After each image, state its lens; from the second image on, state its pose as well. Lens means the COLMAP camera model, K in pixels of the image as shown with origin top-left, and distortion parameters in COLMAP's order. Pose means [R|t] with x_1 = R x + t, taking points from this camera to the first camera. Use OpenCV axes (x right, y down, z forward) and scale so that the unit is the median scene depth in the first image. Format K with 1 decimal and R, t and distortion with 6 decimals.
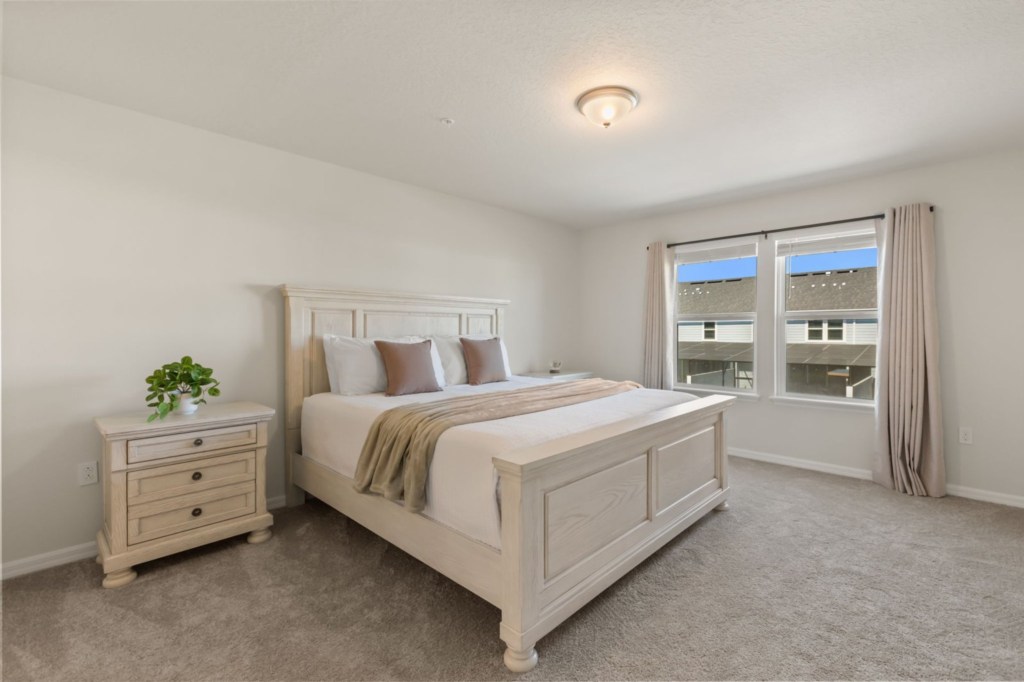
lens RADIAL K [[464.4, 0, 521.0], [0, 464.4, 347.4], [0, 0, 1]] dist [-0.002334, -0.000197]
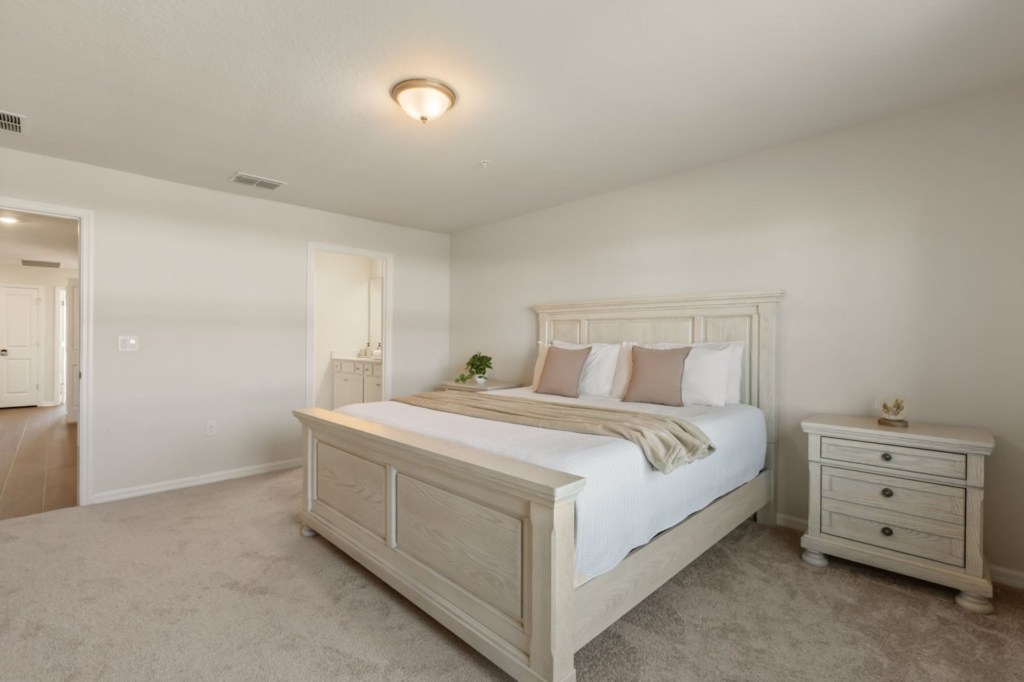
lens RADIAL K [[464.4, 0, 518.3], [0, 464.4, 334.0], [0, 0, 1]] dist [-0.002334, -0.000197]
pose [[-0.035498, -0.008318, -0.999335, 0.283471], [-0.034262, 0.999388, -0.007101, -0.010705], [0.998782, 0.033987, -0.035762, 0.304436]]
